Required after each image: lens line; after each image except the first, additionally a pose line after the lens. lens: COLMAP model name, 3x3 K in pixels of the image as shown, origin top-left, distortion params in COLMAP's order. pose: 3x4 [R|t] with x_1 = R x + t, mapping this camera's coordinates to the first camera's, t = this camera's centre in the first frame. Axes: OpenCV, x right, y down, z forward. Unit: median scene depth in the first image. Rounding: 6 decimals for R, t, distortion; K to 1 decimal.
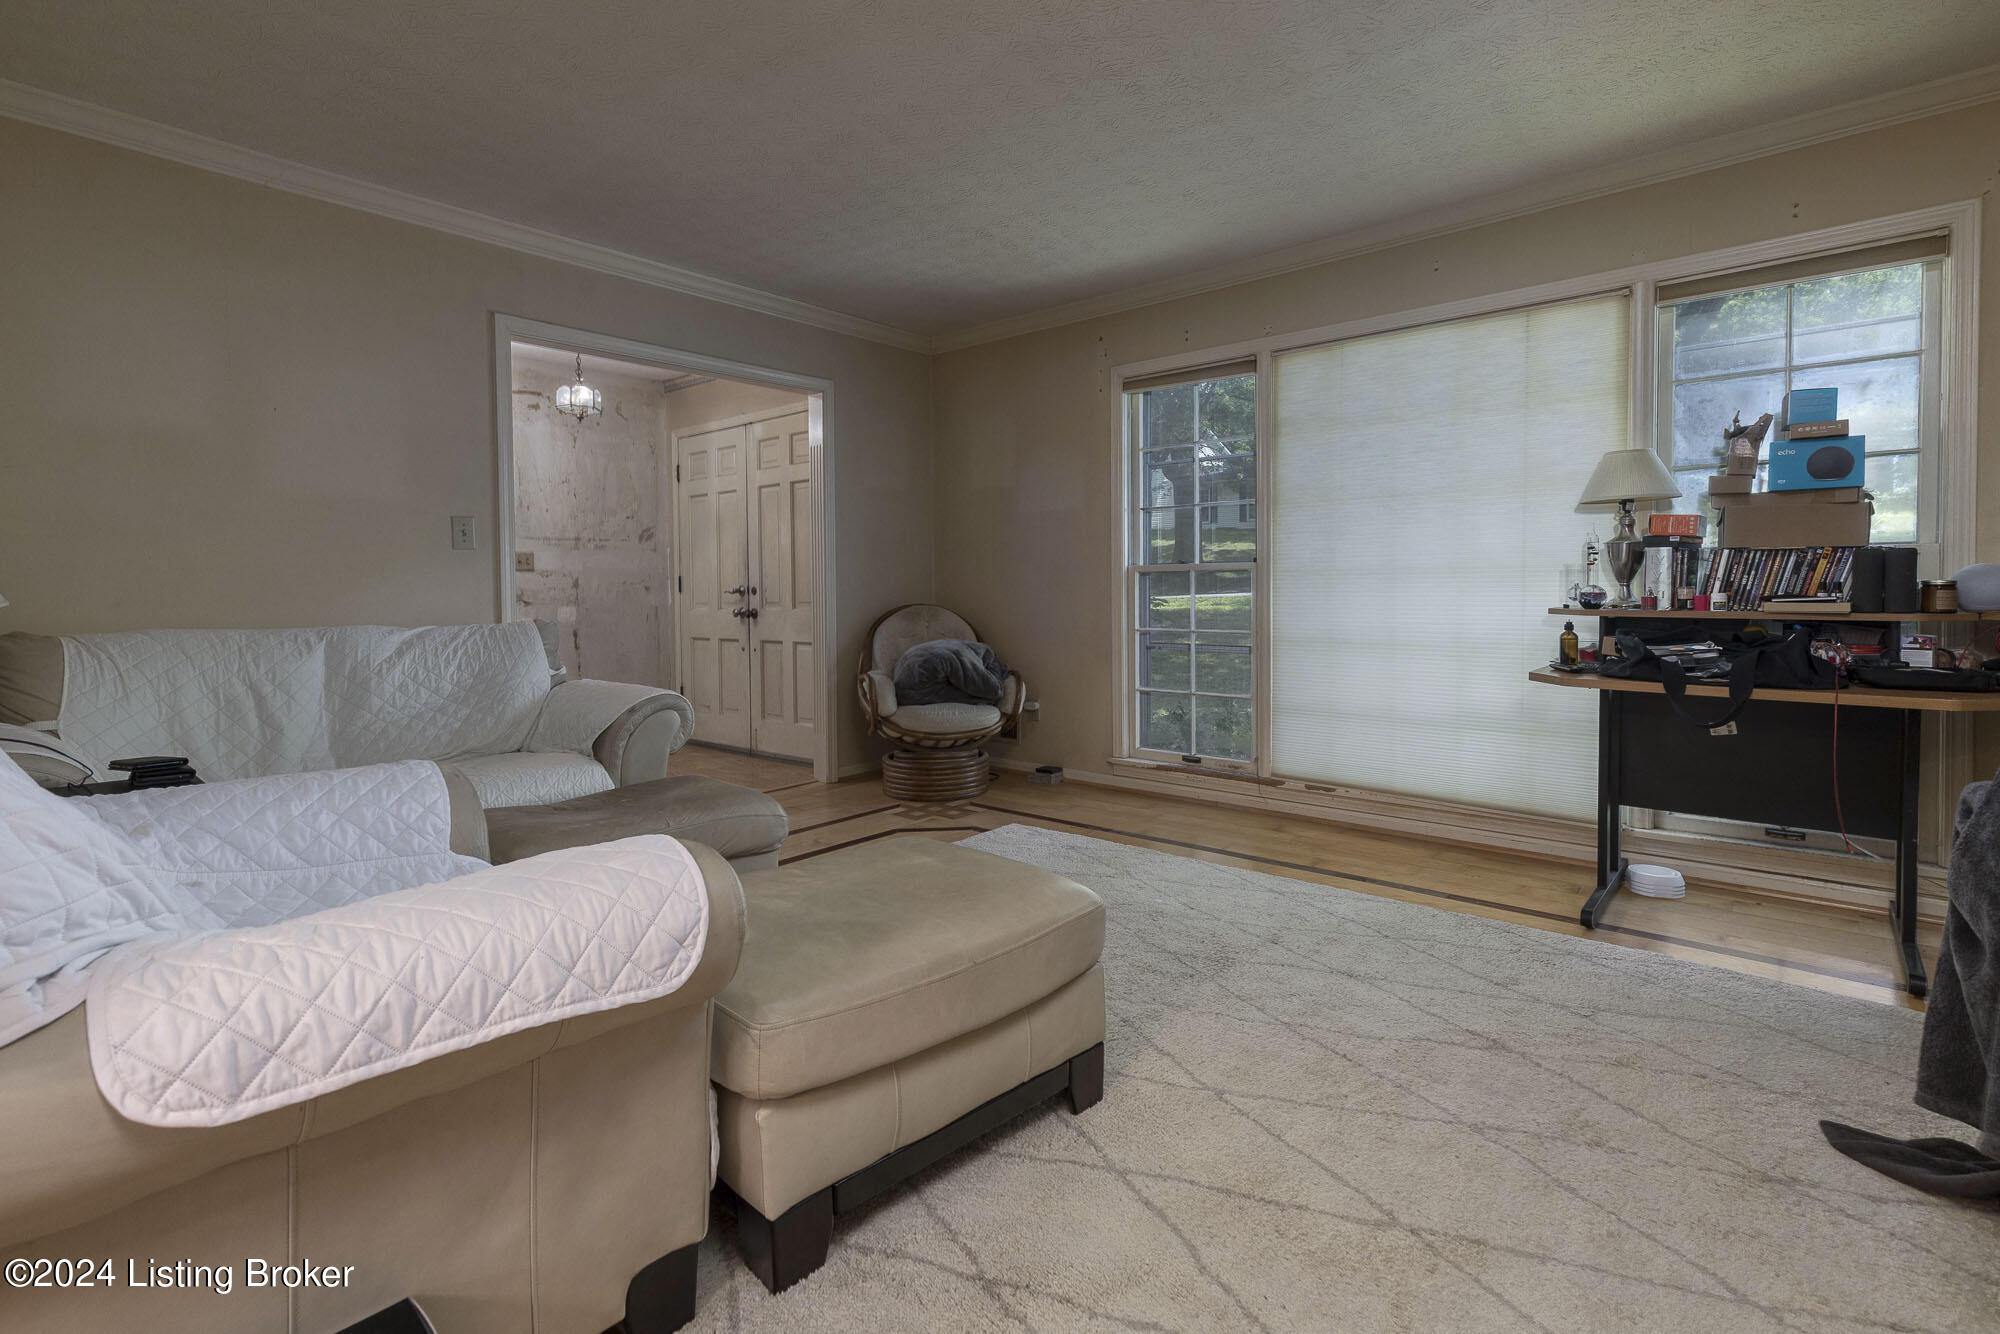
lens RADIAL K [[943.0, 0, 998.7], [0, 943.0, 612.1], [0, 0, 1]] dist [0.015734, 0.000643]
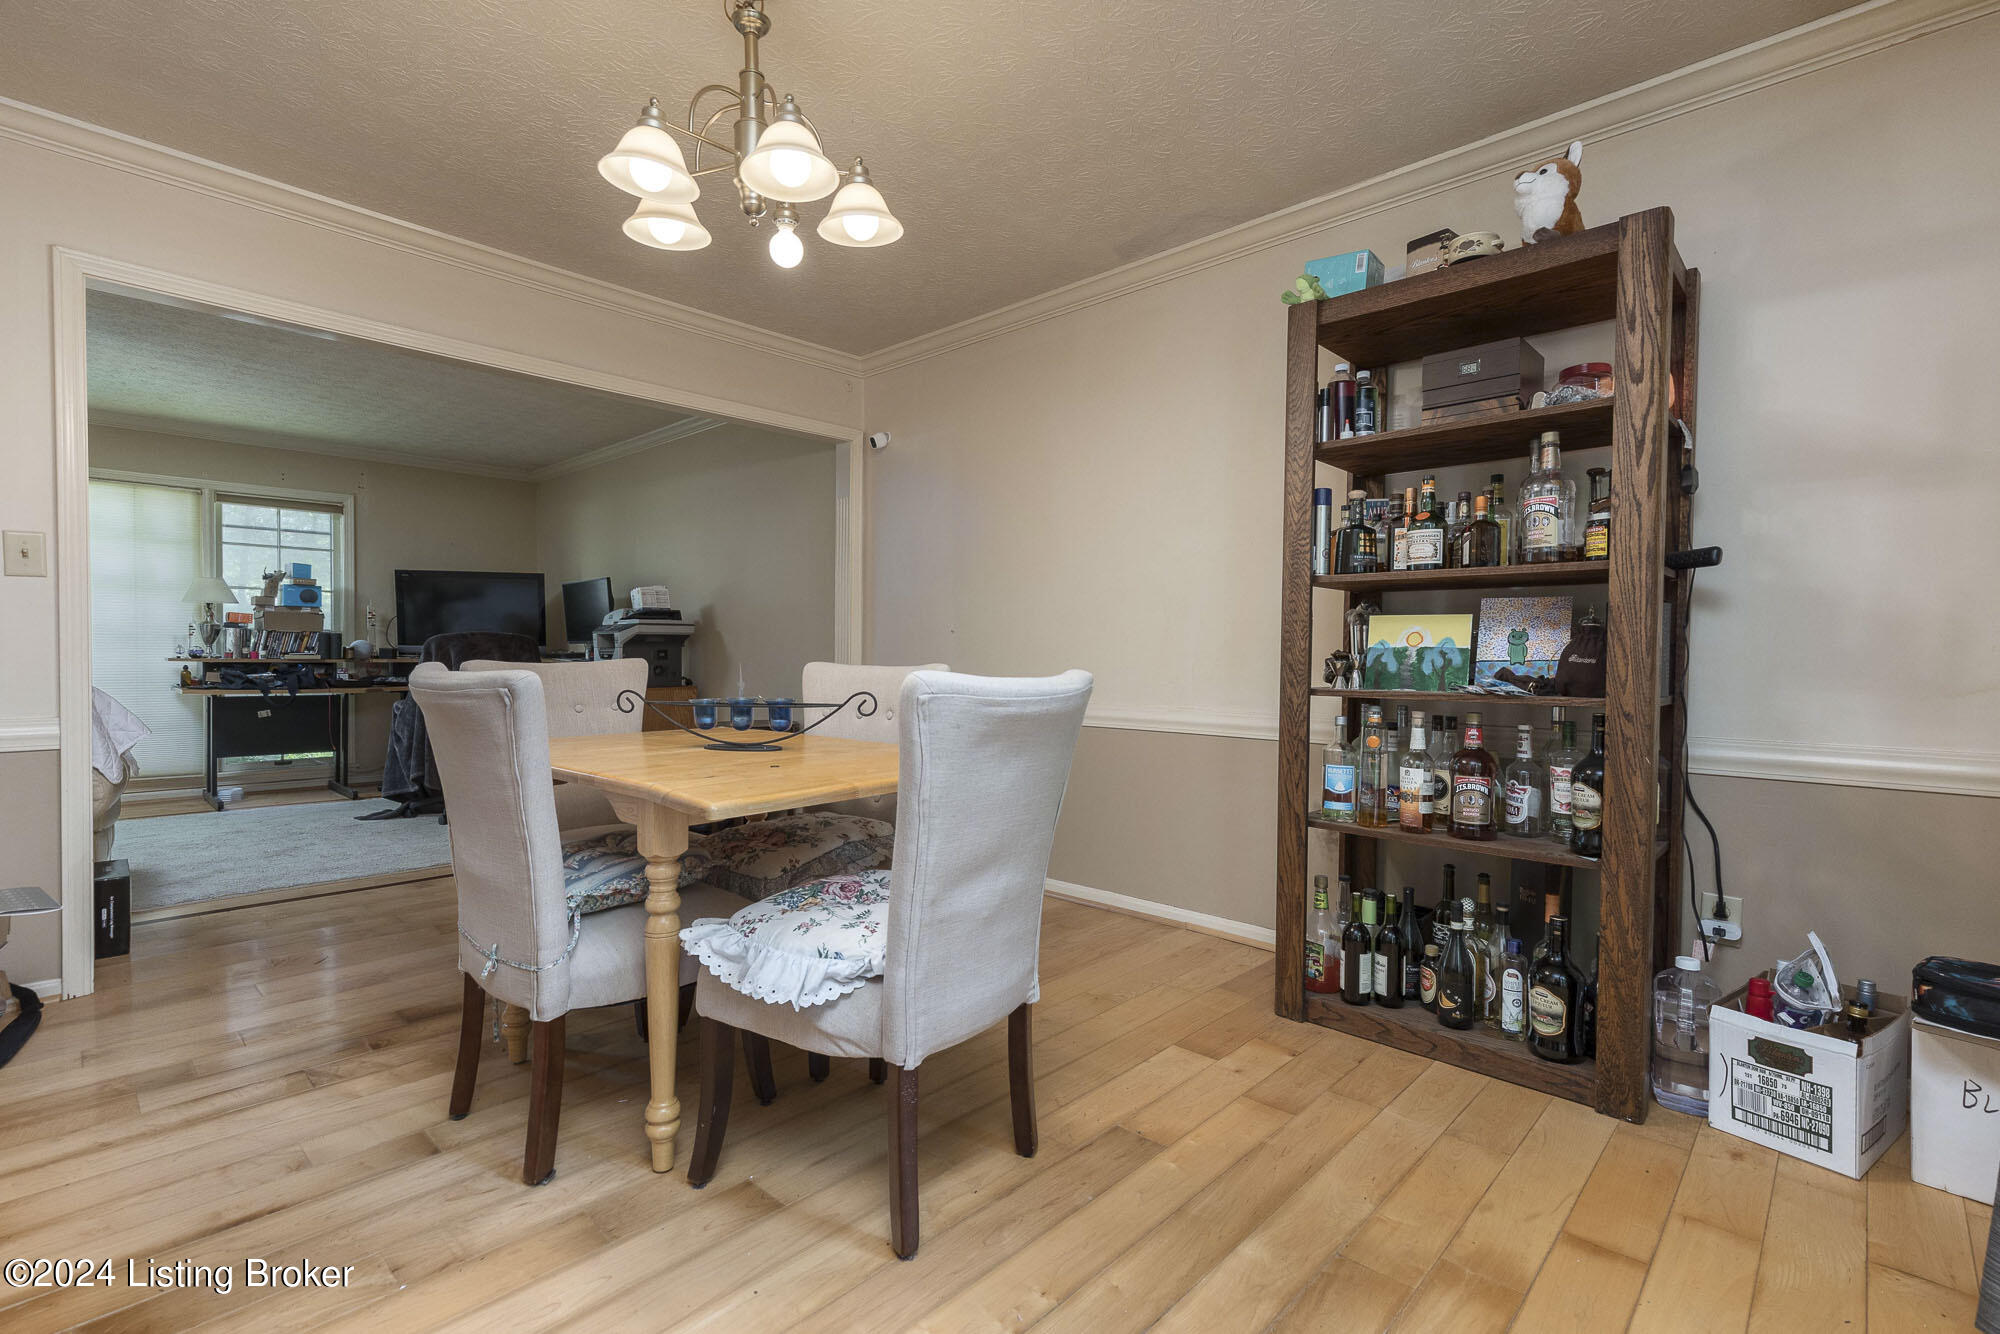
lens RADIAL K [[906.8, 0, 1000.8], [0, 906.8, 654.9], [0, 0, 1]] dist [0.001207, 0.000157]
pose [[0.043321, 0.006854, 0.999038, -1.144557], [0.018929, 0.999791, -0.007680, 0.034843], [-0.998882, 0.019244, 0.043182, -0.710646]]
